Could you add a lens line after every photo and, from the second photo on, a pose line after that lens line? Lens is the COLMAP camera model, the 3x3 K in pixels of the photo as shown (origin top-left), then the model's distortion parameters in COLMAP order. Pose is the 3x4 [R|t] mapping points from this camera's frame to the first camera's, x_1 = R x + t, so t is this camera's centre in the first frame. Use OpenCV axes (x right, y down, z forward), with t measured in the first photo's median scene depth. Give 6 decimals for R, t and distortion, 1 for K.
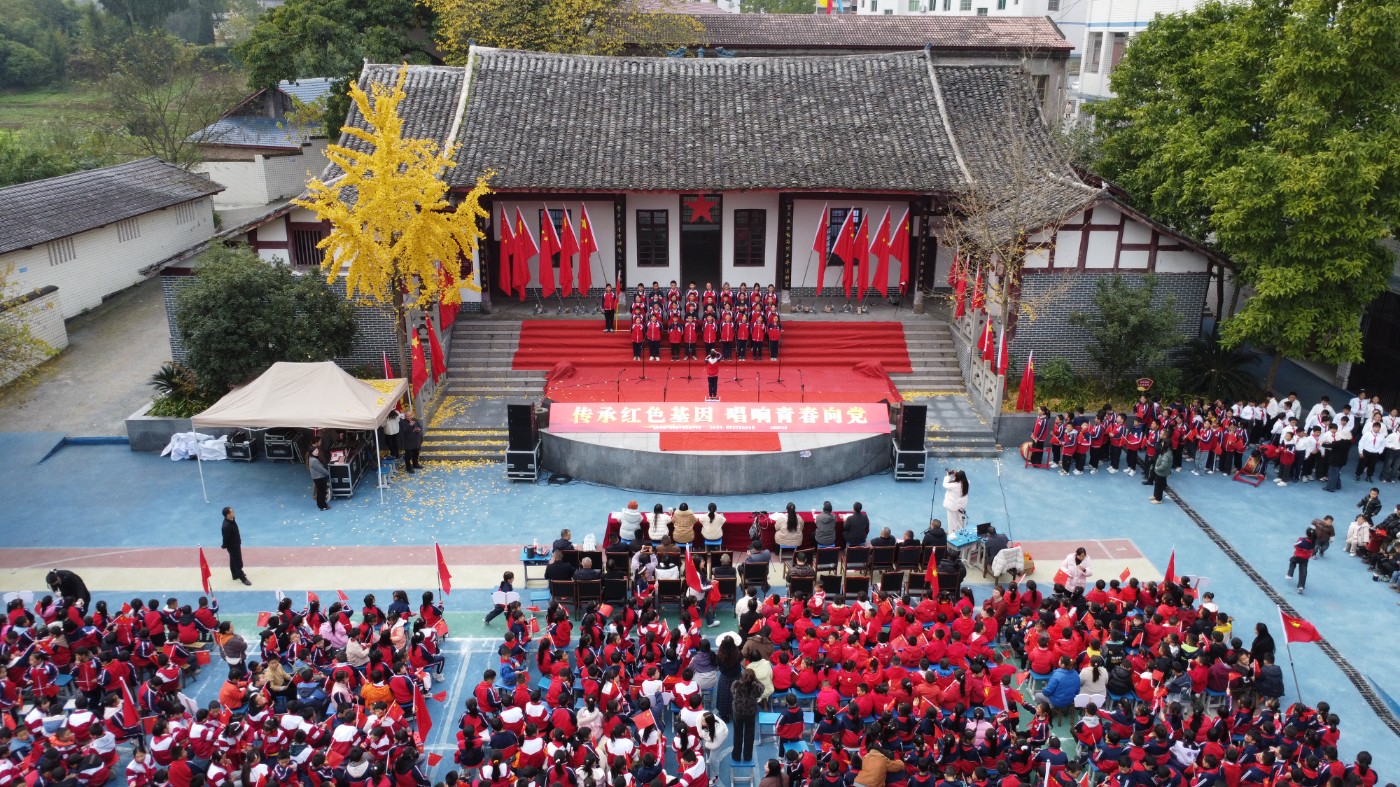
lens RADIAL K [[1011.0, 0, 702.8], [0, 1011.0, 395.9], [0, 0, 1]] dist [-0.039979, 0.009203]
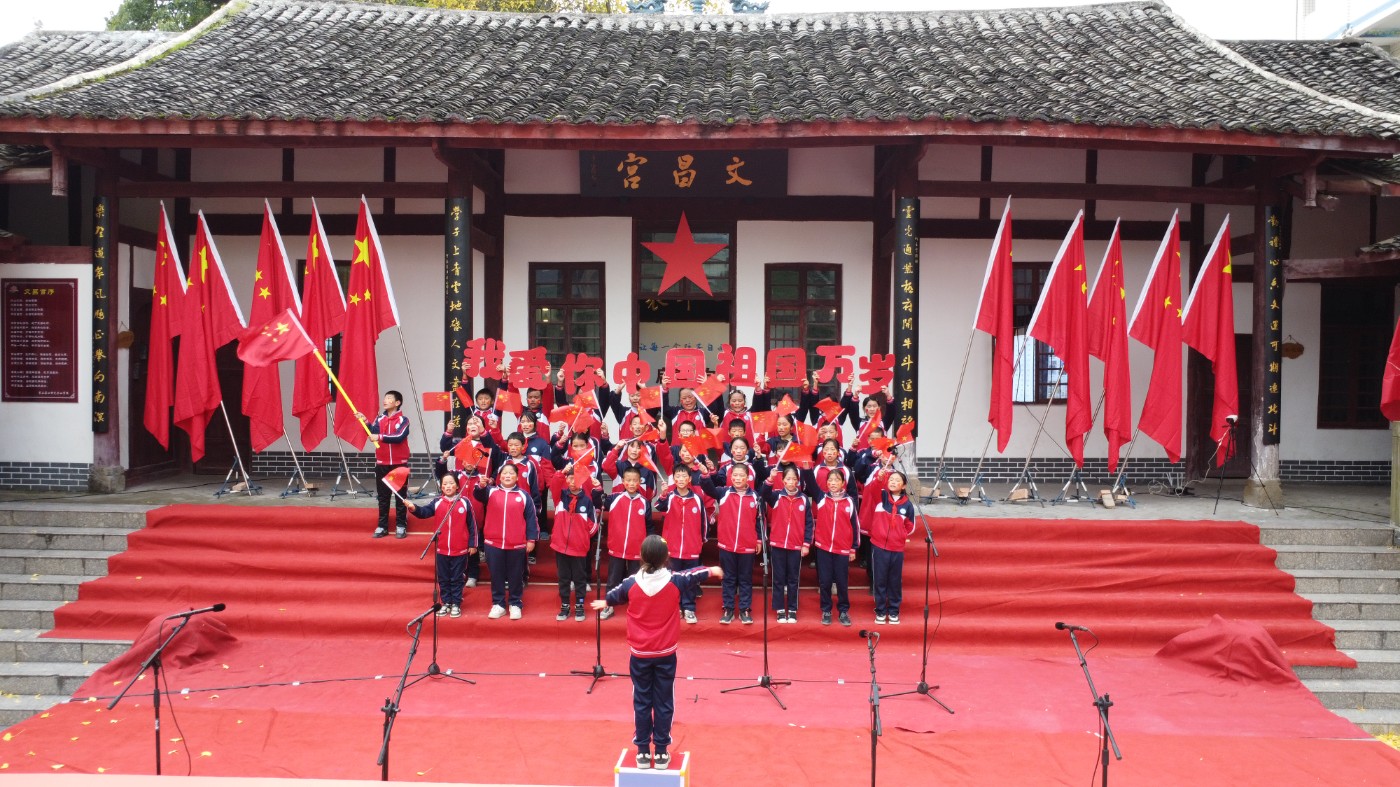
lens RADIAL K [[1011.0, 0, 702.8], [0, 1011.0, 395.9], [0, 0, 1]] dist [-0.039979, 0.009203]
pose [[0.998981, 0.002297, -0.045076, 0.026404], [-0.016292, 0.949721, -0.312674, -0.003895], [0.042091, 0.313090, 0.948790, 0.671272]]
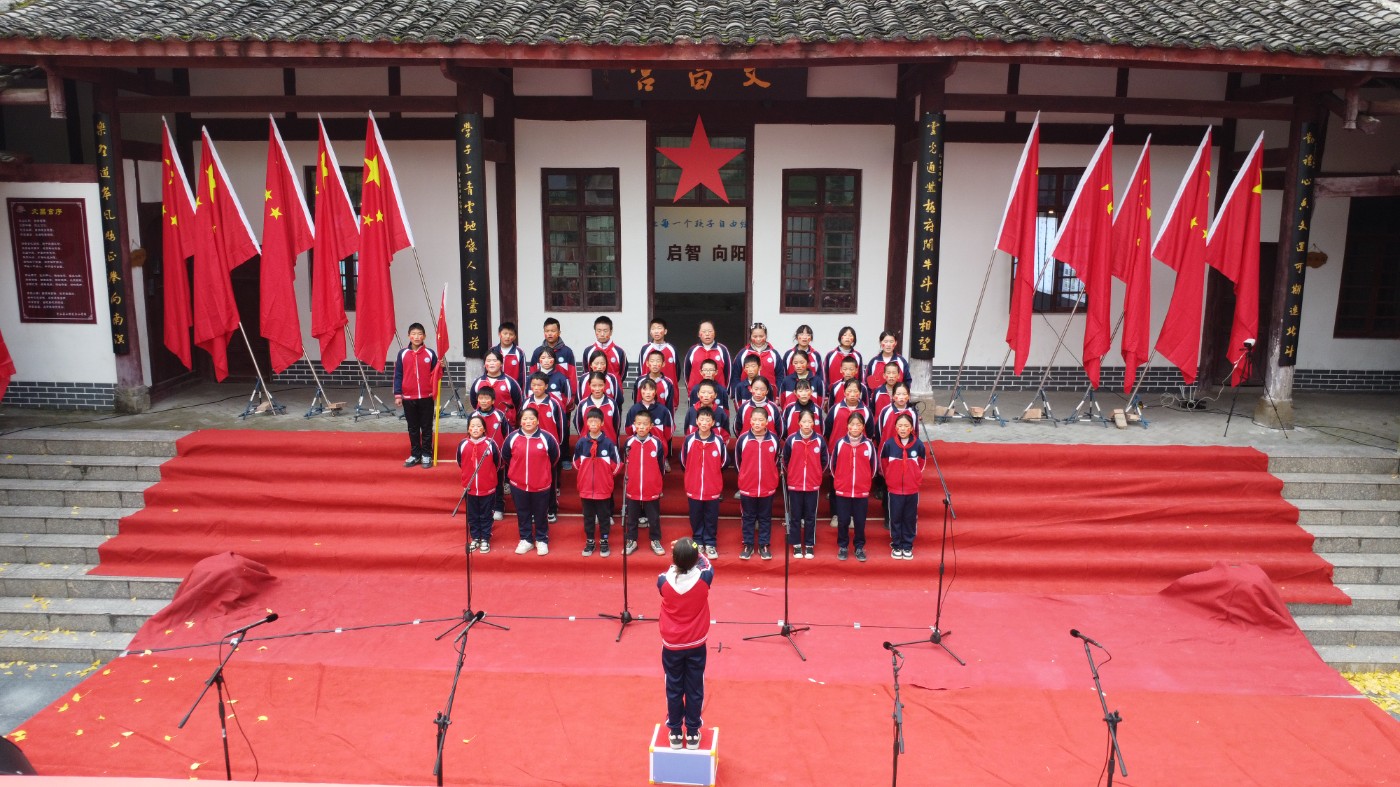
lens RADIAL K [[1011.0, 0, 702.8], [0, 1011.0, 395.9], [0, 0, 1]] dist [-0.039979, 0.009203]
pose [[0.998726, 0.009311, -0.049598, 0.021649], [-0.016859, 0.987923, -0.154026, -0.035041], [0.047565, 0.154666, 0.986821, 0.661648]]
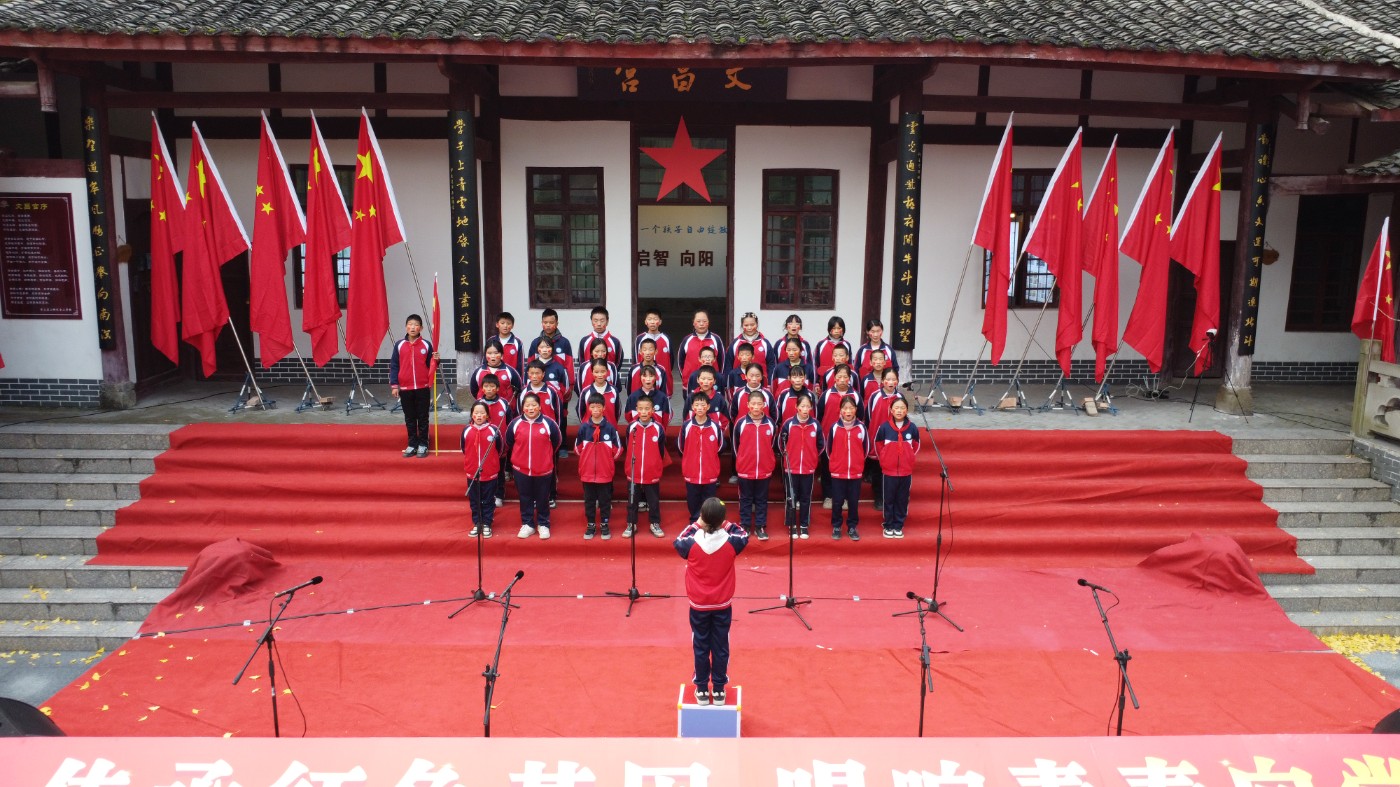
lens RADIAL K [[1011.0, 0, 702.8], [0, 1011.0, 395.9], [0, 0, 1]] dist [-0.039979, 0.009203]
pose [[0.999999, 0.001347, 0.001017, 0.006577], [-0.001155, 0.985491, -0.169721, -0.024099], [-0.001231, 0.169720, 0.985492, 0.653375]]
